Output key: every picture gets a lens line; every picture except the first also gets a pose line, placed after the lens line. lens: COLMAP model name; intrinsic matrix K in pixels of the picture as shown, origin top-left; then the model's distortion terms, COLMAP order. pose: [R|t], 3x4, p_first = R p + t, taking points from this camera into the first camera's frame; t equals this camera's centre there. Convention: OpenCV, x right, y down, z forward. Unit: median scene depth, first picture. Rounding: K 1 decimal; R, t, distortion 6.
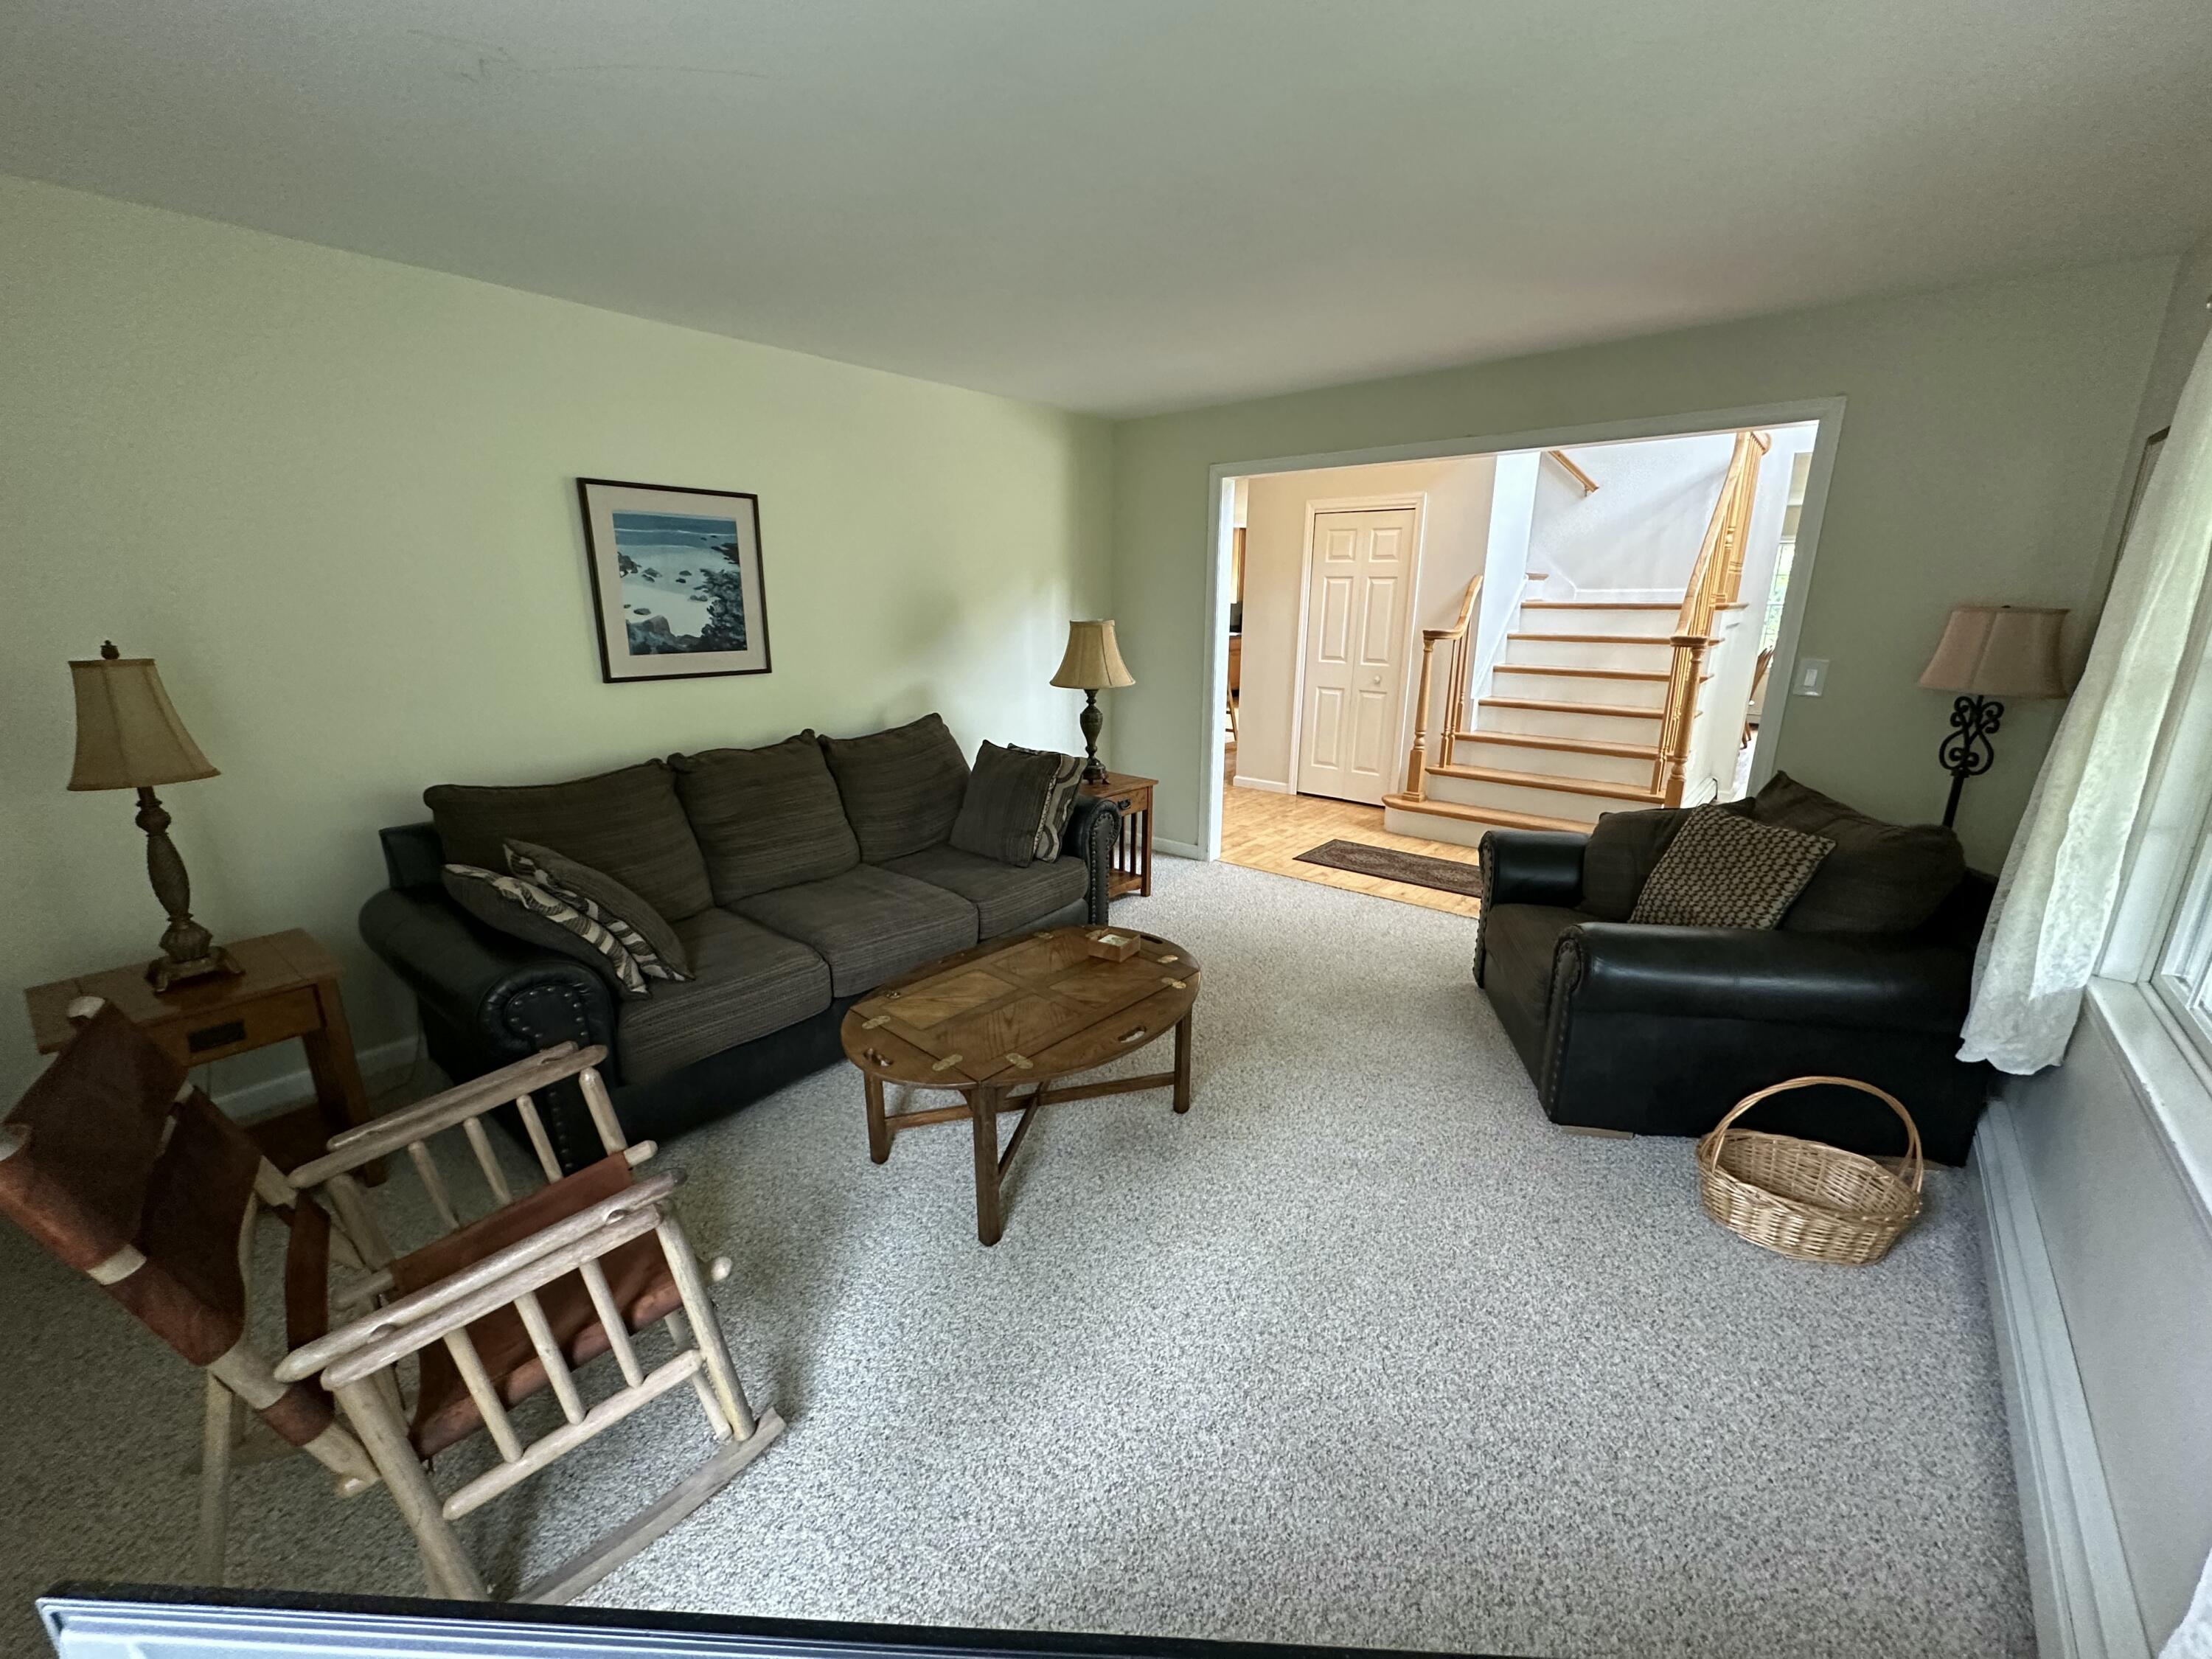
lens RADIAL K [[881.8, 0, 1106.0], [0, 881.8, 829.5], [0, 0, 1]] dist [0.000341, -0.000291]
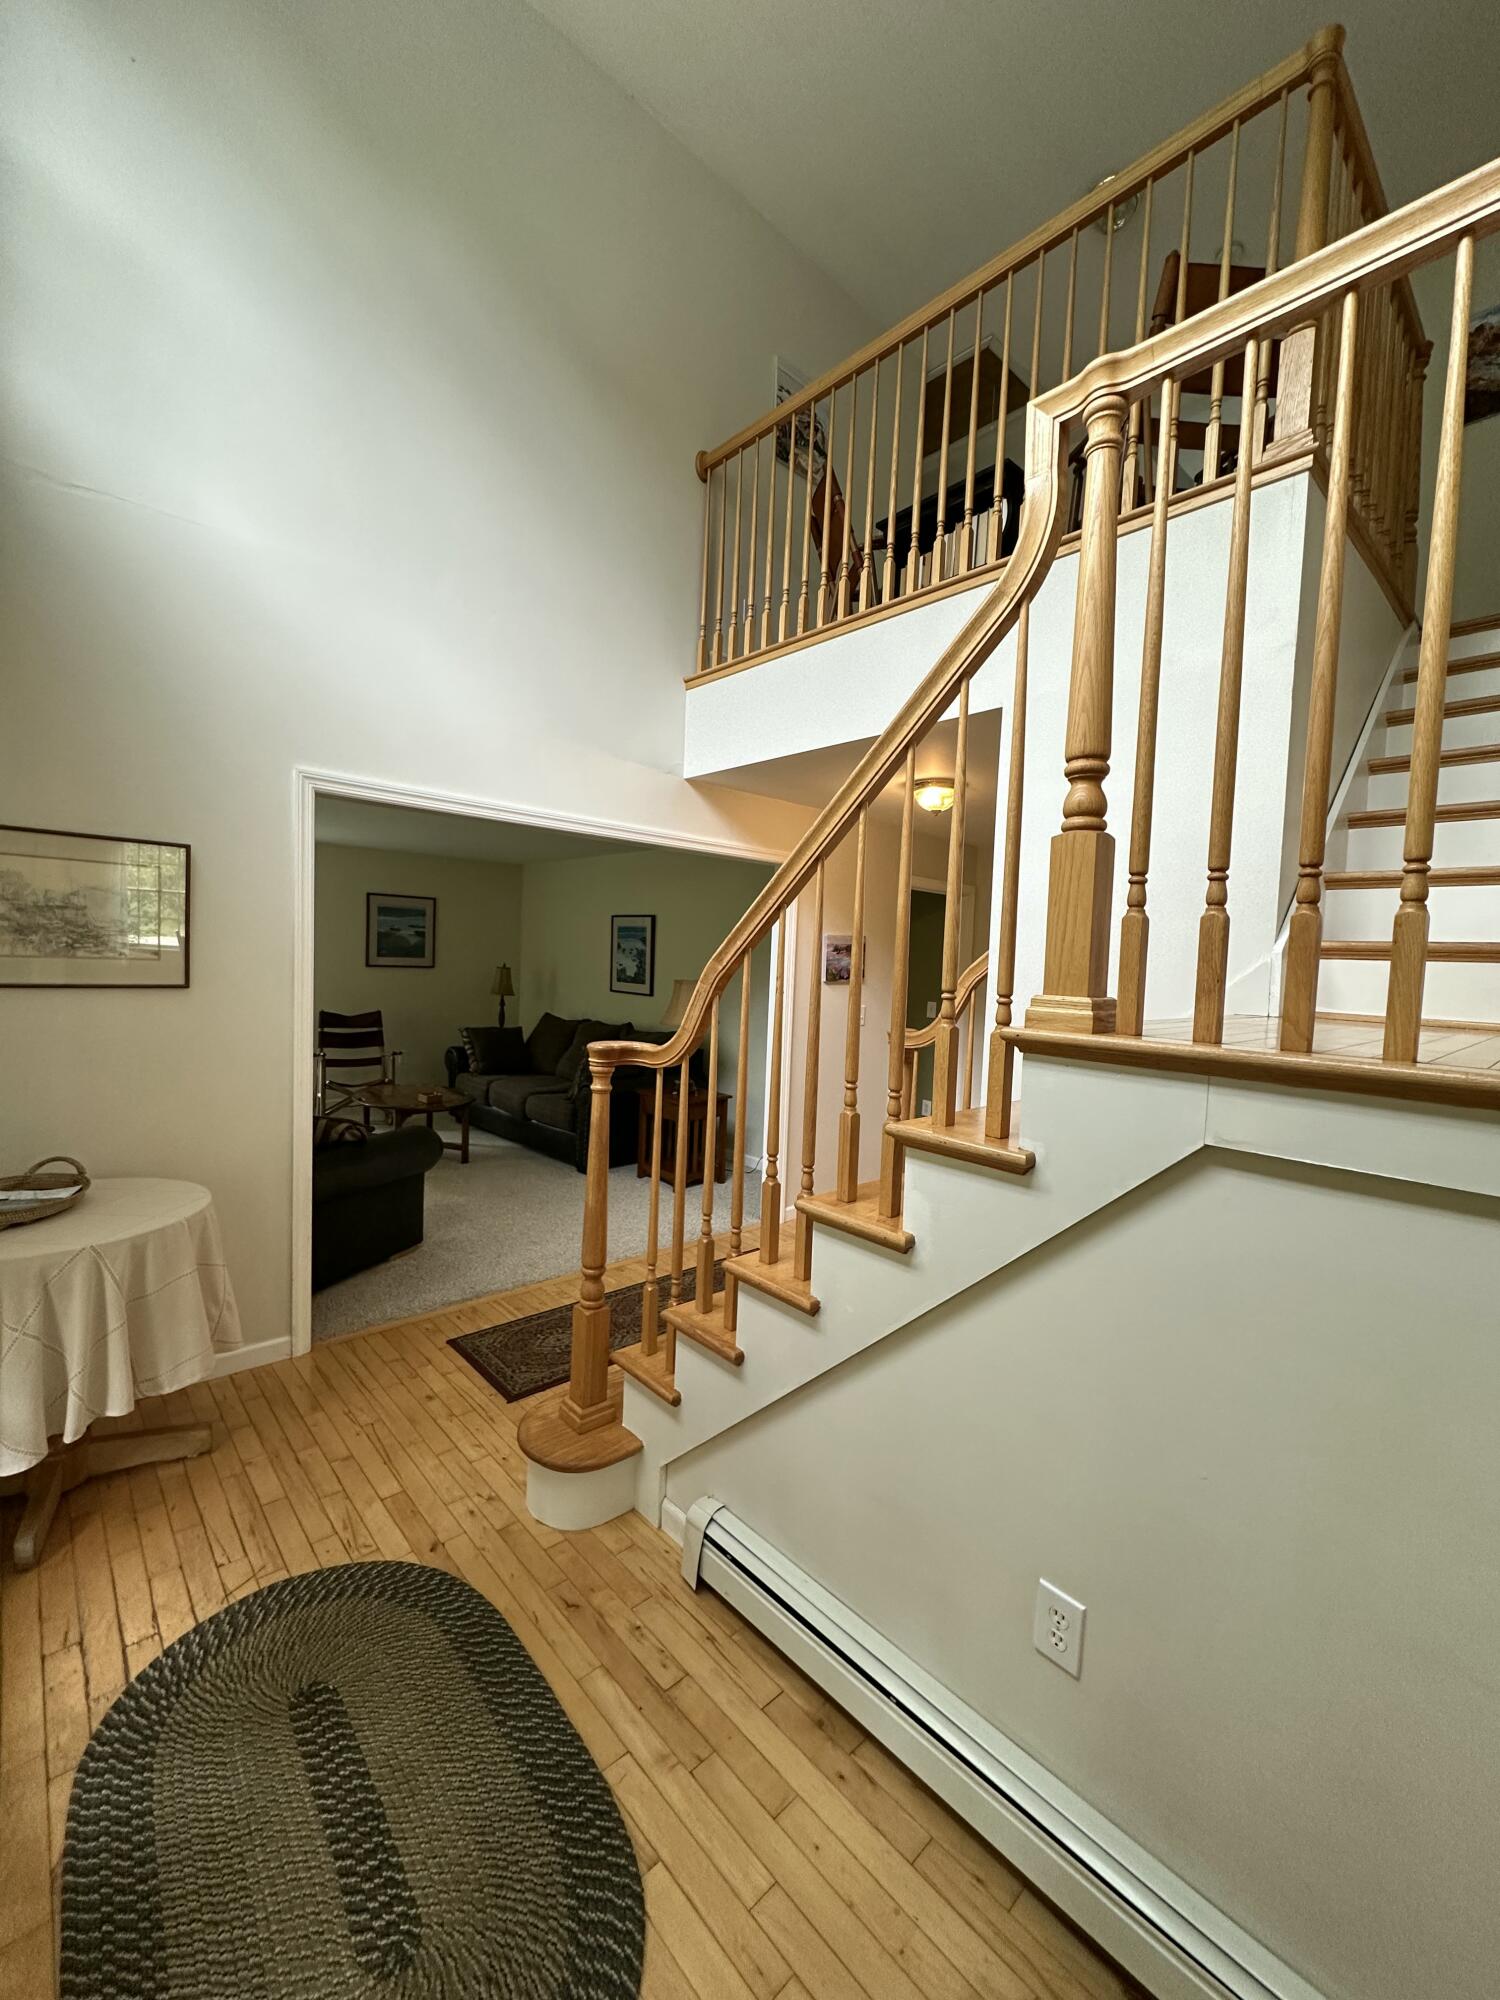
lens RADIAL K [[796.6, 0, 750.0], [0, 796.6, 1000.0], [0, 0, 1]] dist [-0.001091, 0.000560]
pose [[-0.121447, 0.050128, -0.991331, 1.539426], [-0.293162, 0.952359, 0.084072, -0.421055], [0.948318, 0.300831, -0.100966, 1.507025]]
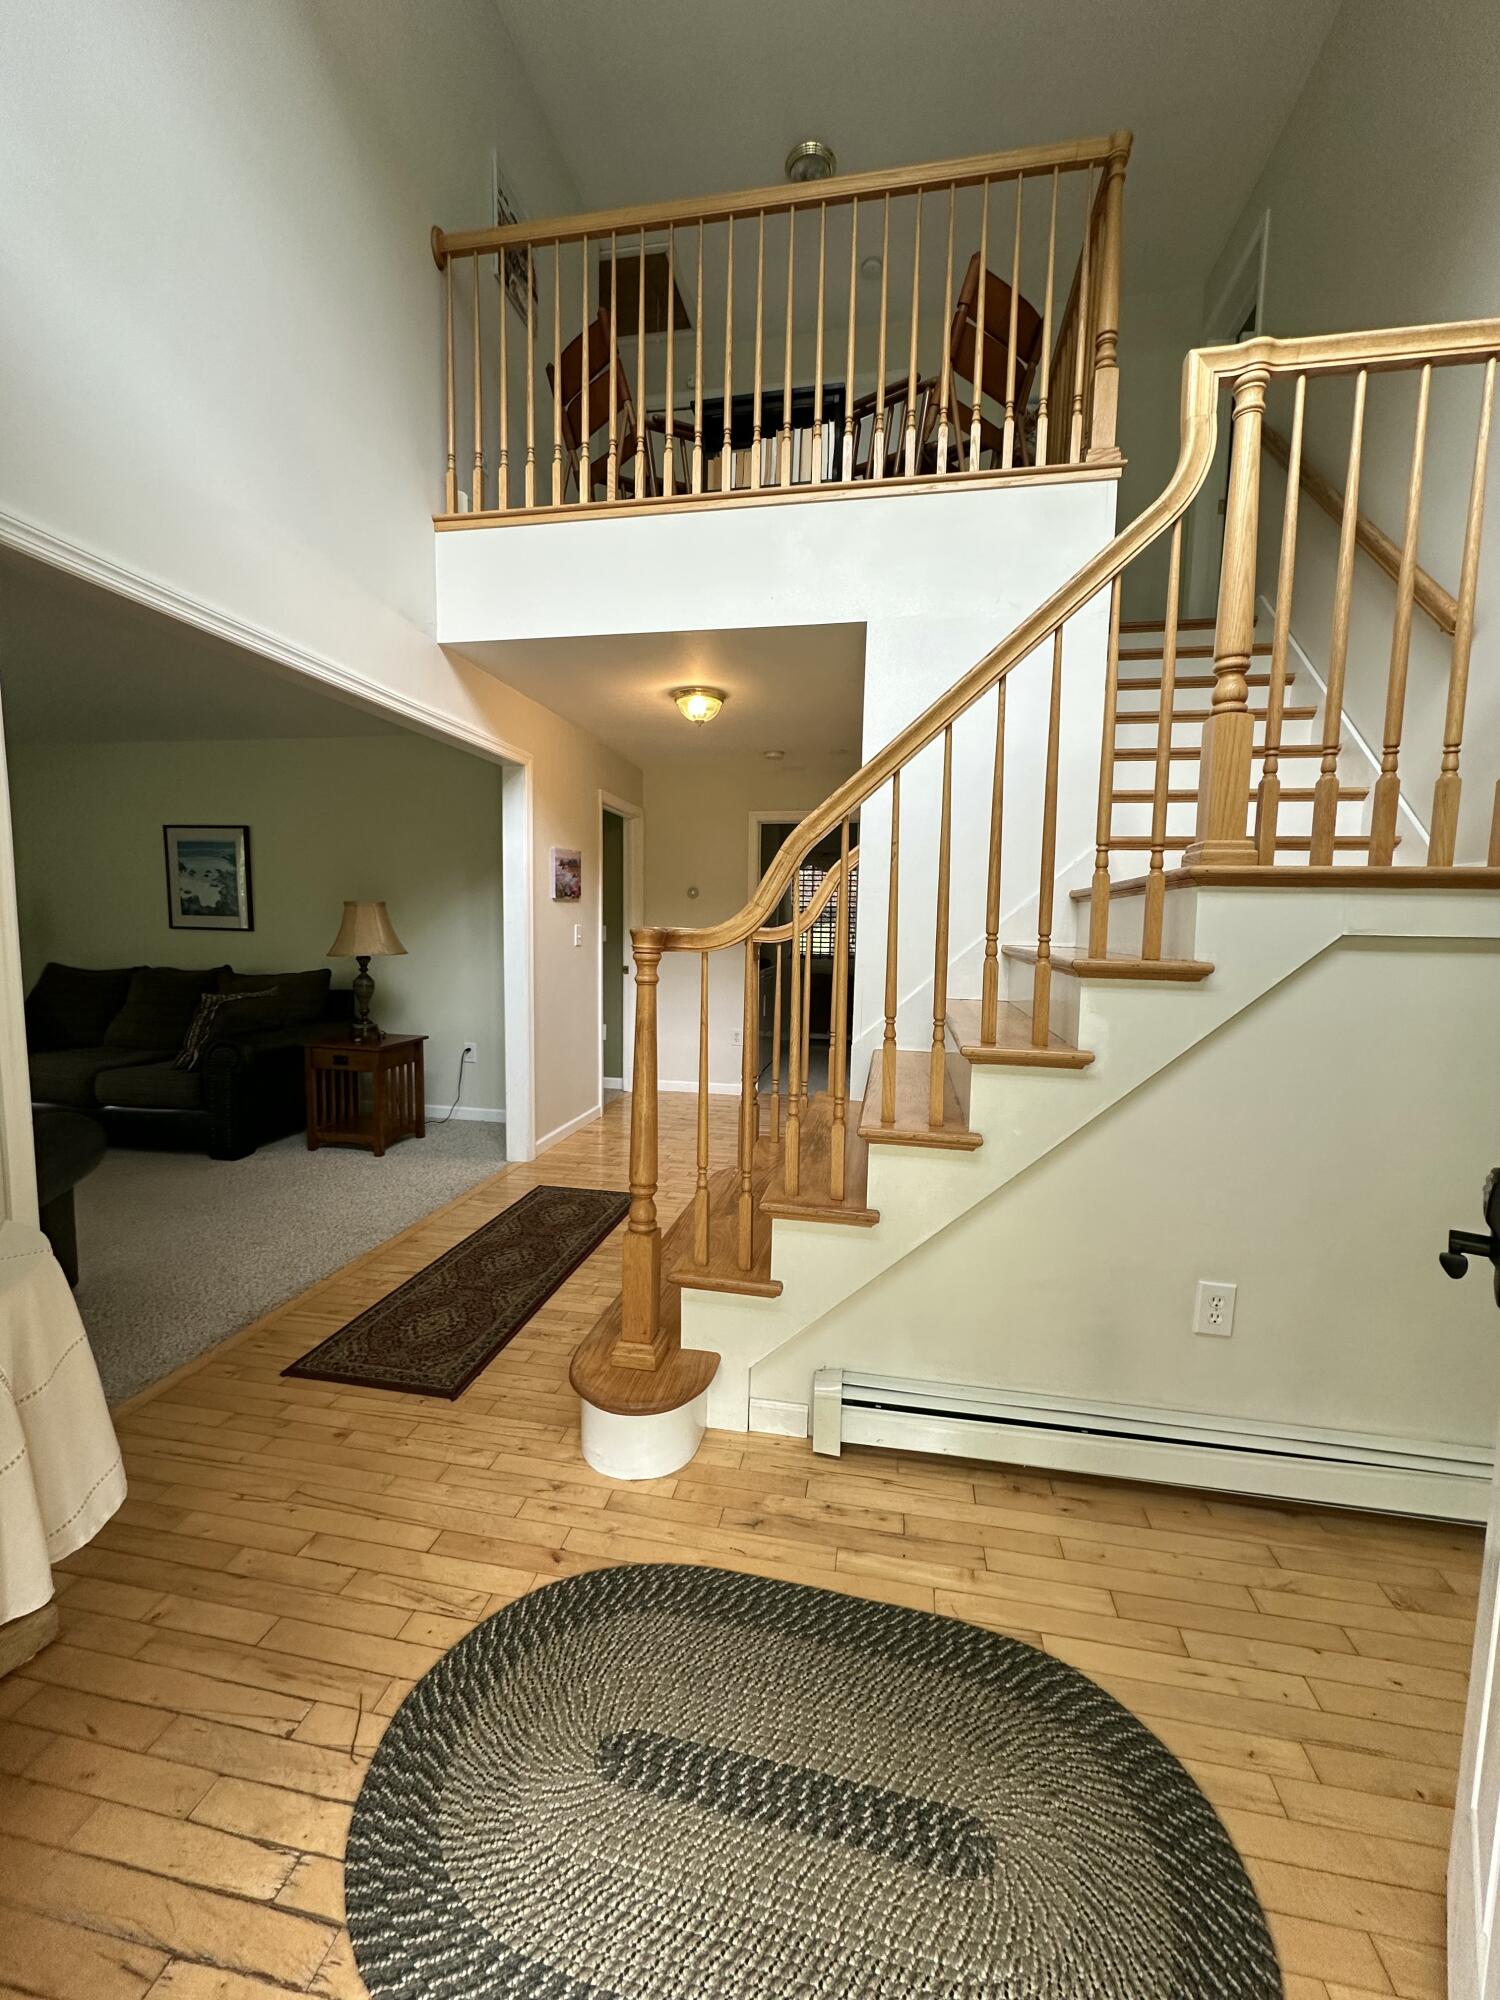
lens RADIAL K [[797.3, 0, 746.1], [0, 797.3, 998.7], [0, 0, 1]] dist [0.000341, -0.000291]
pose [[0.496415, 0.093648, -0.863019, 1.431609], [-0.243051, 0.969396, -0.034614, -0.243472], [0.833365, 0.226941, 0.503984, 1.119922]]
